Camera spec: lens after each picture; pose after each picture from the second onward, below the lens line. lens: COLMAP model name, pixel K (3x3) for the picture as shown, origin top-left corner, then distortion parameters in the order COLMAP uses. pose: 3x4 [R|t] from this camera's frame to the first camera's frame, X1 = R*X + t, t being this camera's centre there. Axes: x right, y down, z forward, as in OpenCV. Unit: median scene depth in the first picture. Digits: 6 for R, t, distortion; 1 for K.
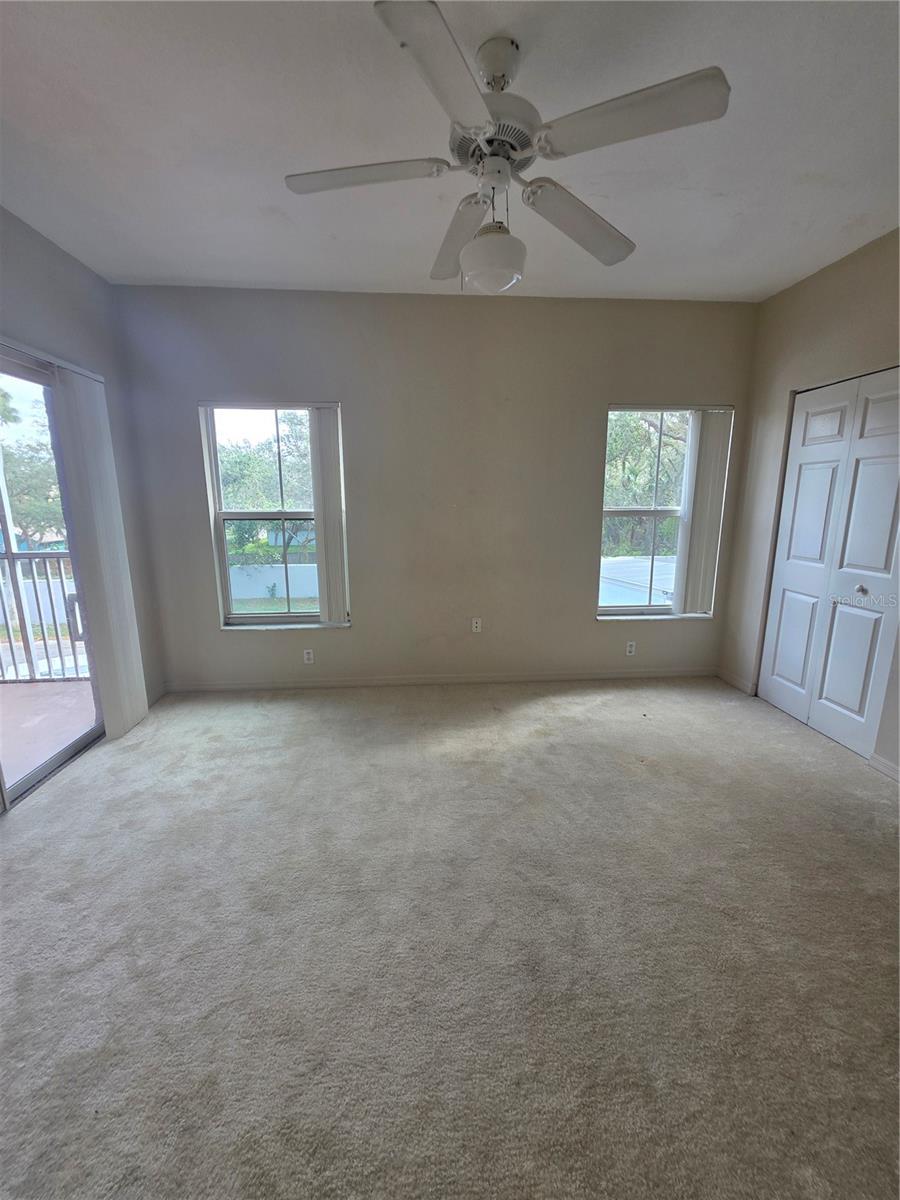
lens RADIAL K [[481.0, 0, 448.2], [0, 481.0, 601.8], [0, 0, 1]] dist [0.003378, -0.000441]
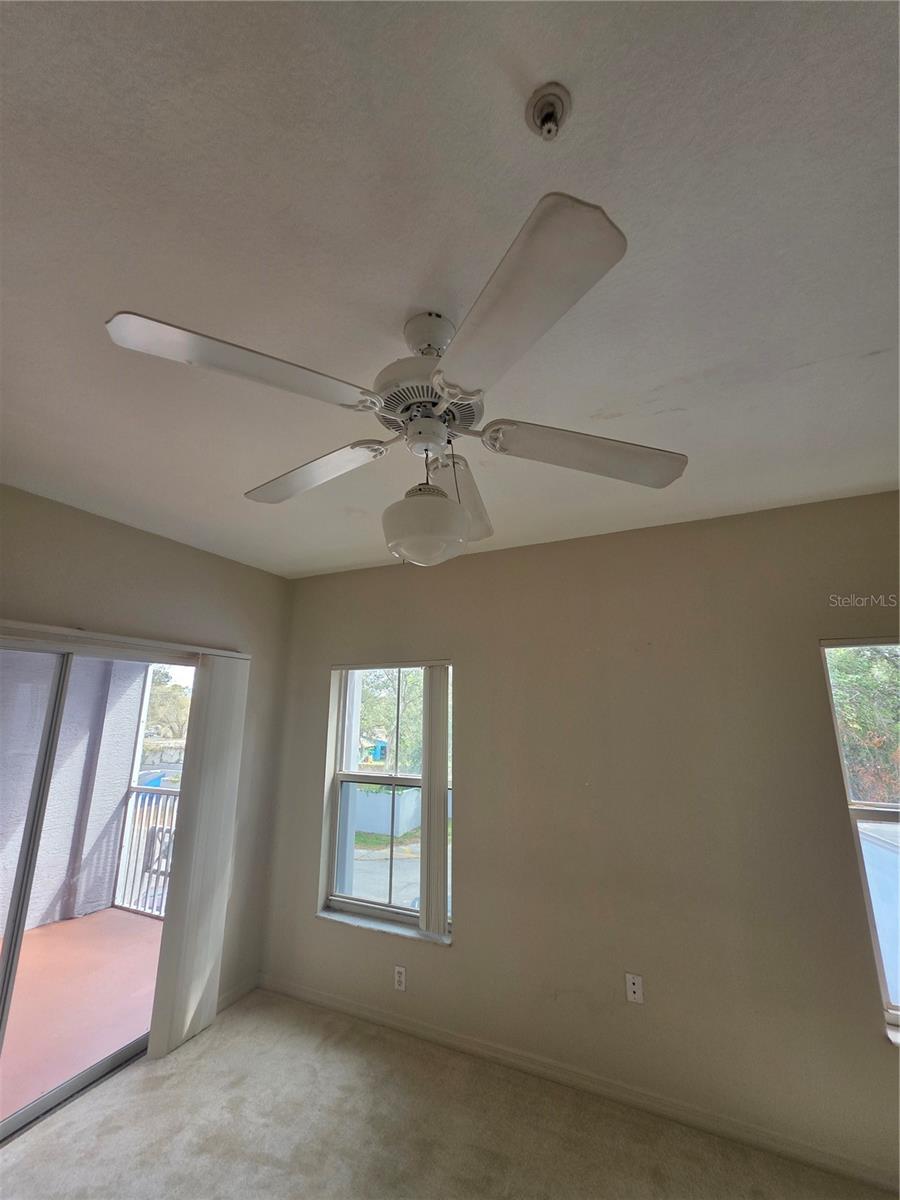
lens RADIAL K [[481.0, 0, 450.2], [0, 481.0, 603.8], [0, 0, 1]] dist [0.003378, -0.000441]
pose [[0.871371, -0.104385, -0.479392, 0.243813], [-0.105498, 0.914383, -0.390863, -0.164426], [0.479148, 0.391161, 0.785755, 0.253440]]
